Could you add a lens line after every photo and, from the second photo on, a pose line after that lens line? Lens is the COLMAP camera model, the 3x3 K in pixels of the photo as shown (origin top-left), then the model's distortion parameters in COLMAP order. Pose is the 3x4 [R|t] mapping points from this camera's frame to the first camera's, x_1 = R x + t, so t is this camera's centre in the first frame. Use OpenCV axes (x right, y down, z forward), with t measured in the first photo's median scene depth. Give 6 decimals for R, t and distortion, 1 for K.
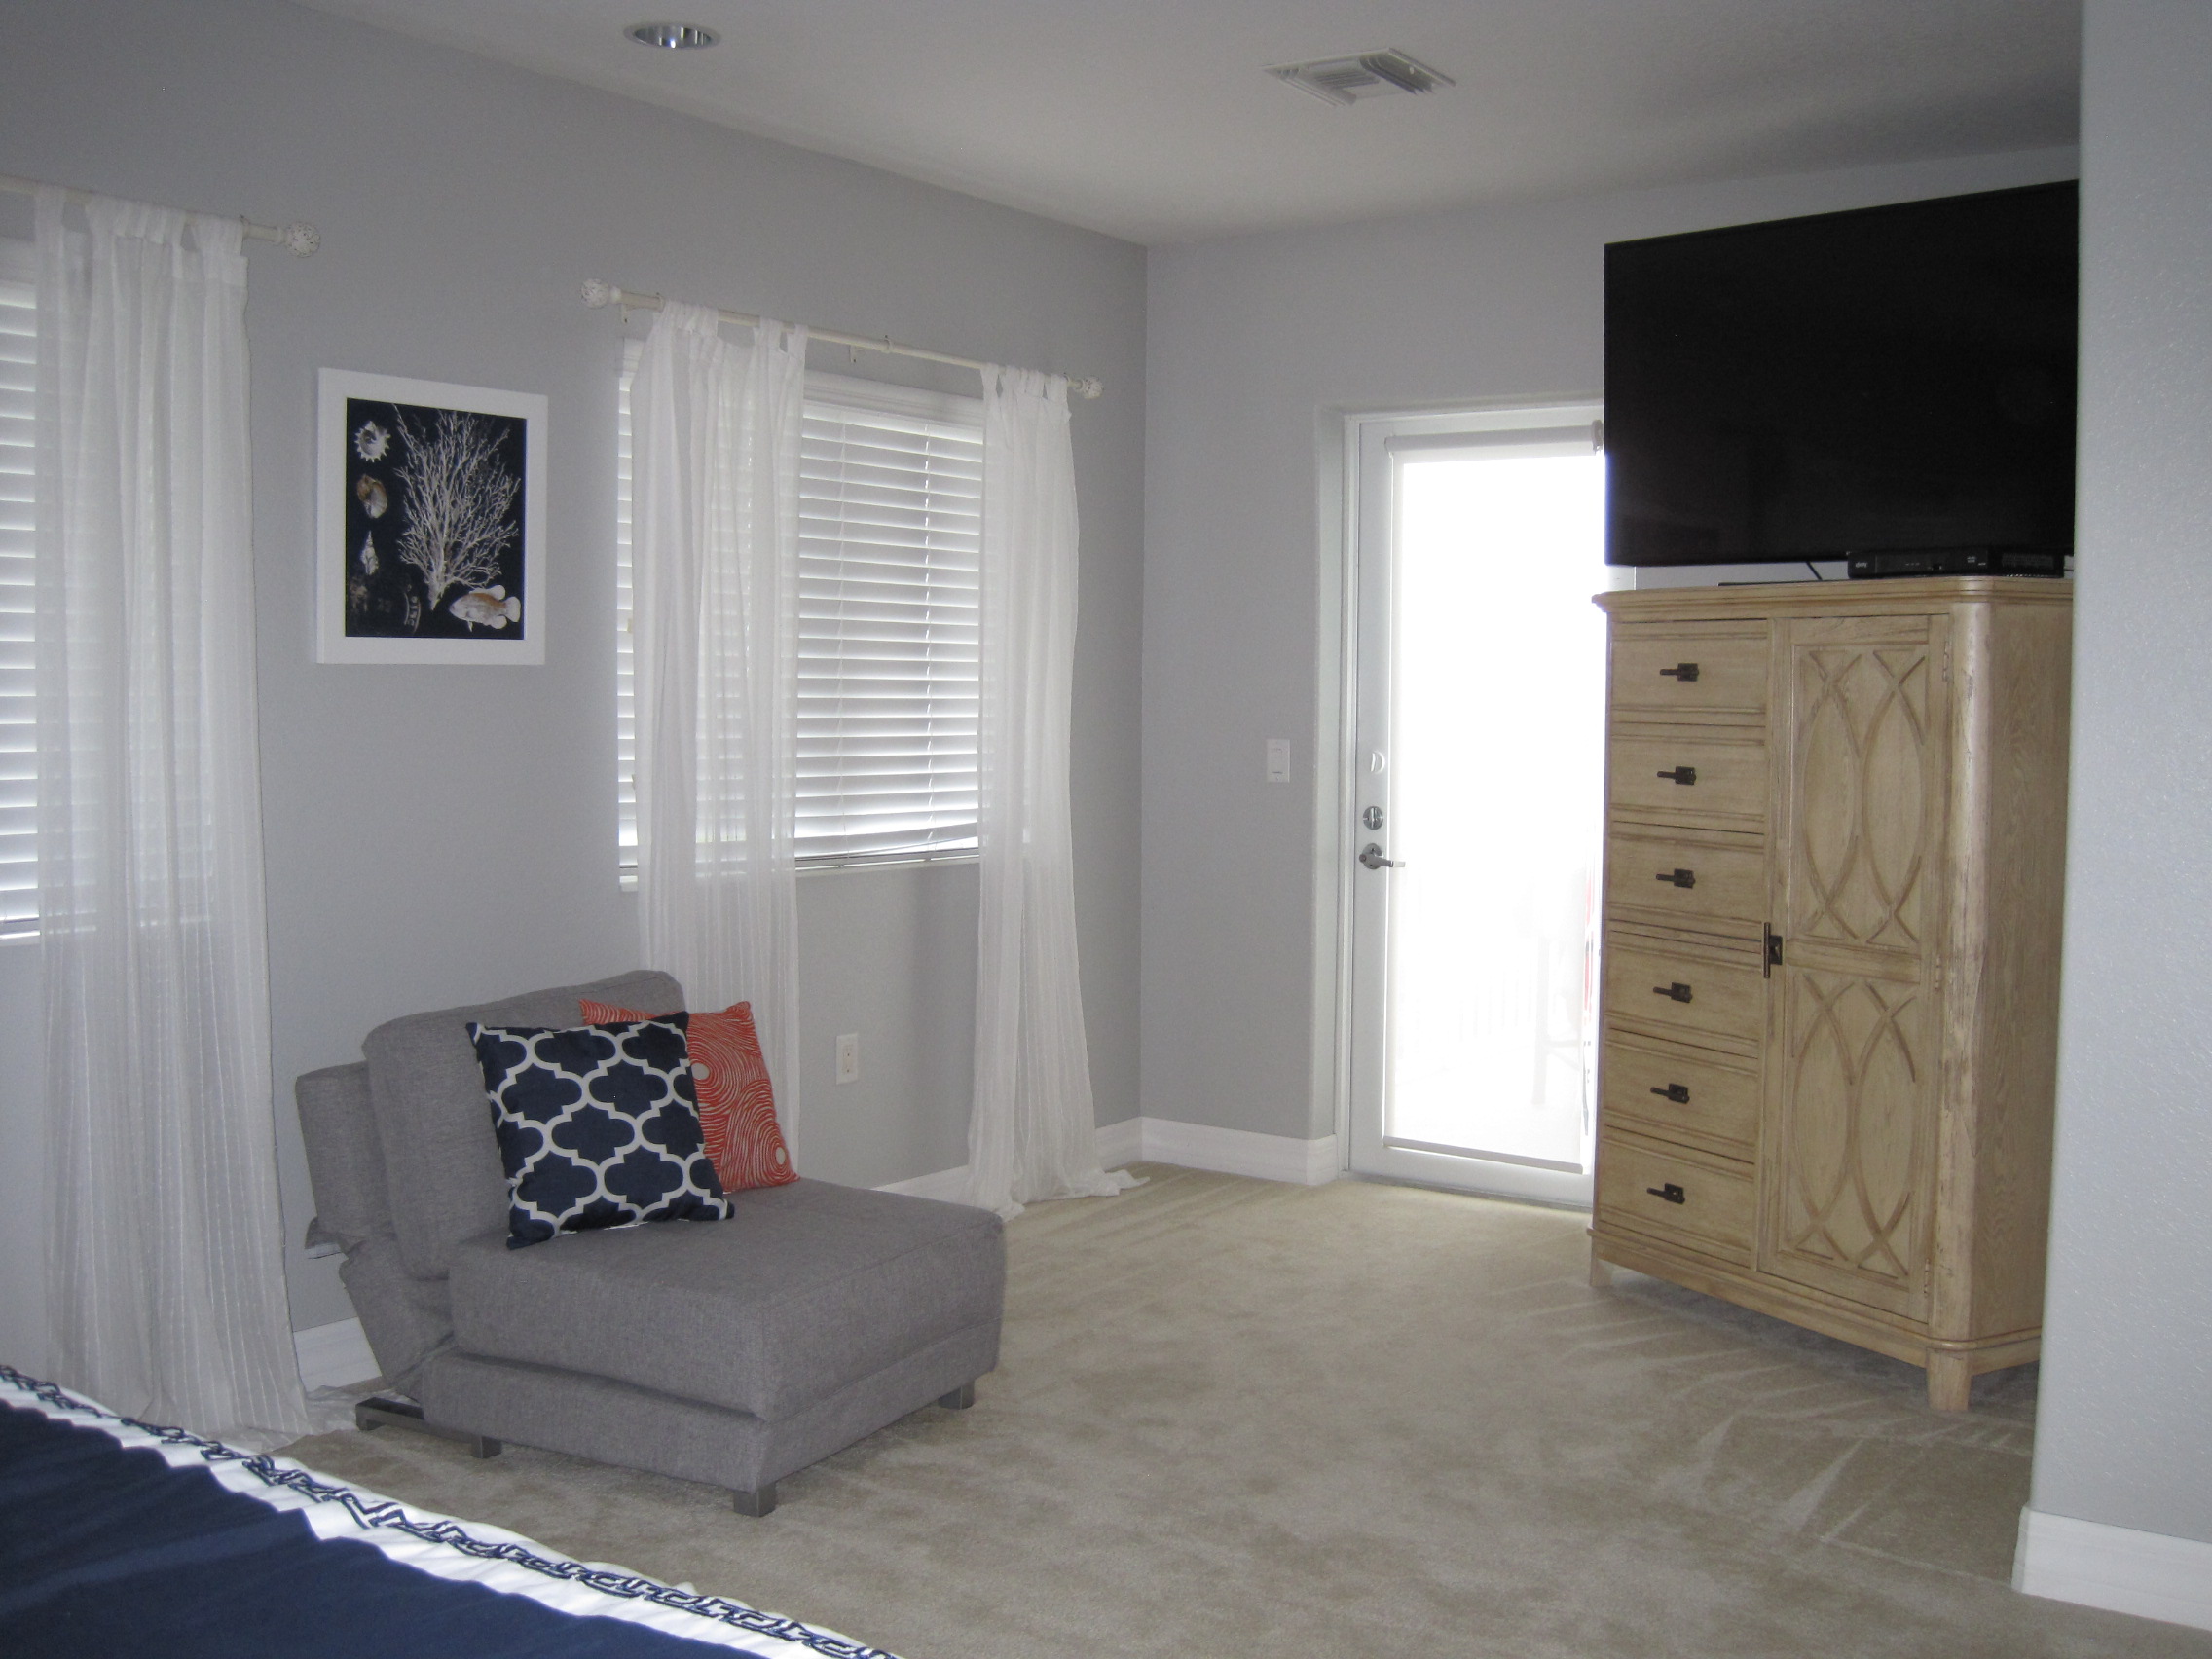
lens RADIAL K [[2284.9, 0, 1116.5], [0, 2284.9, 836.9], [0, 0, 1]] dist [-0.182464, 0.172799]
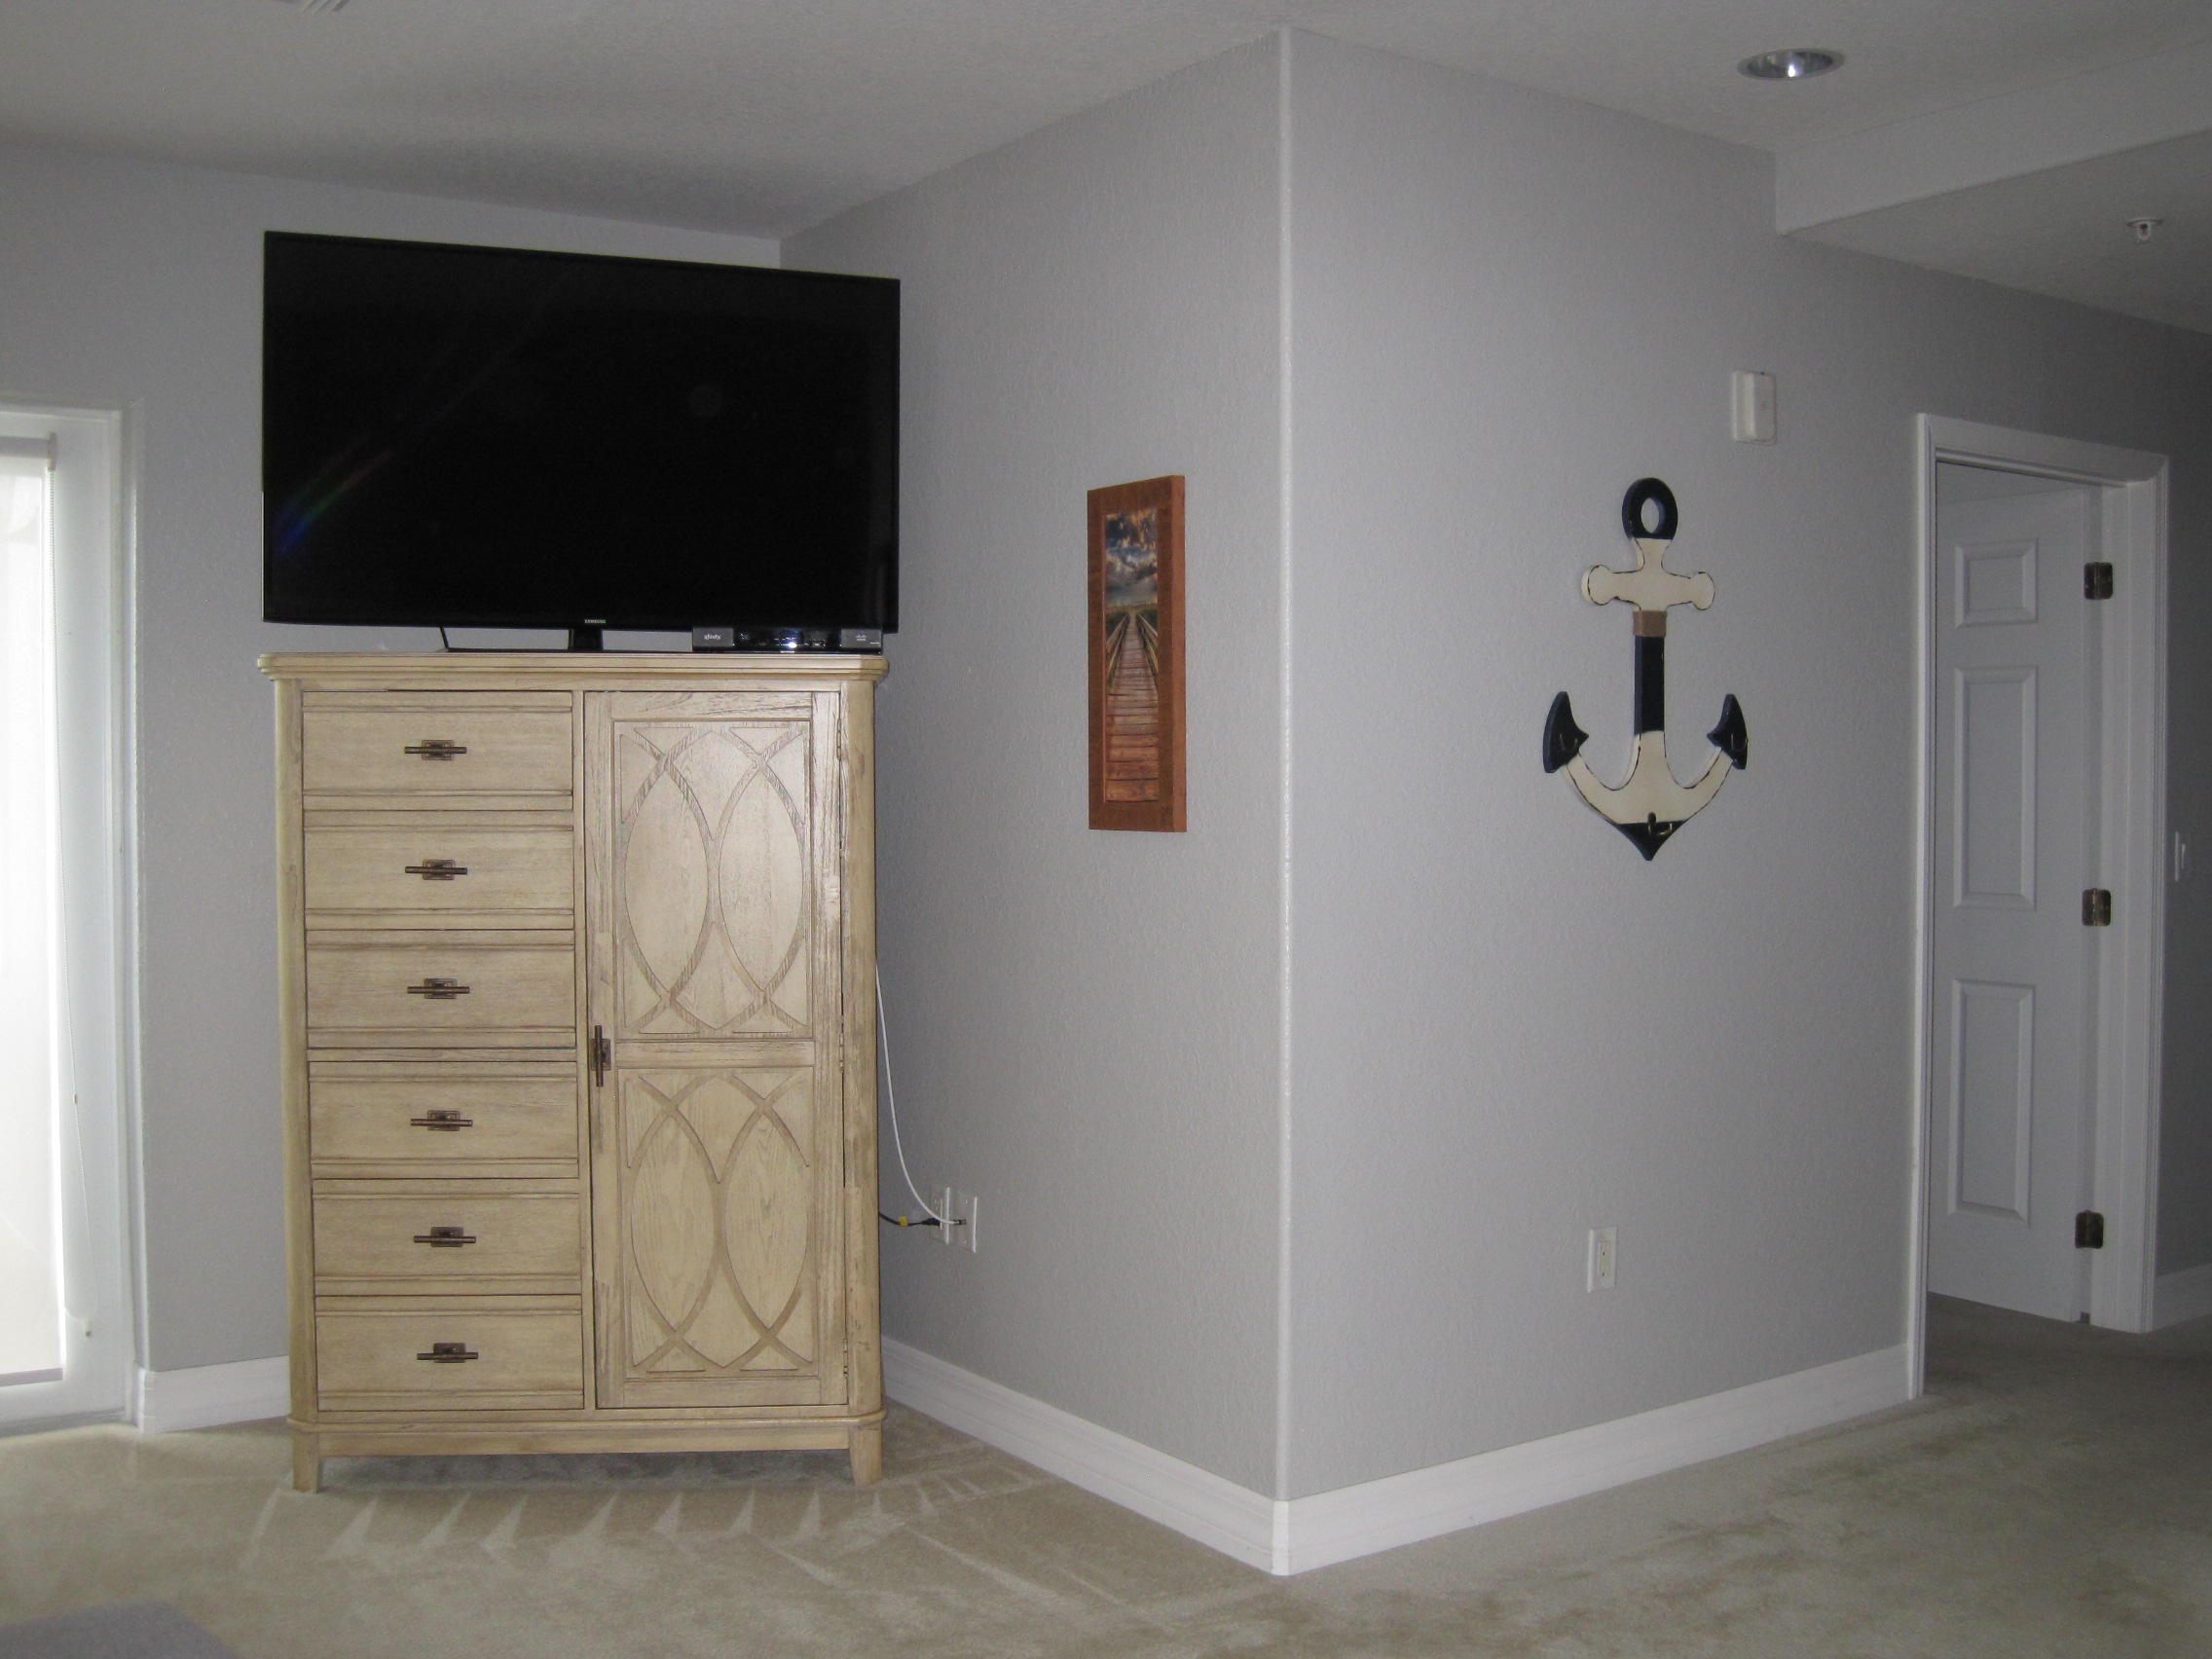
lens RADIAL K [[2284.9, 0, 1116.5], [0, 2284.9, 836.9], [0, 0, 1]] dist [-0.182464, 0.172799]
pose [[0.349893, -0.032534, 0.936225, -0.478683], [0.061659, 0.998029, 0.011638, -0.034790], [-0.934758, 0.053655, 0.351209, 0.469527]]
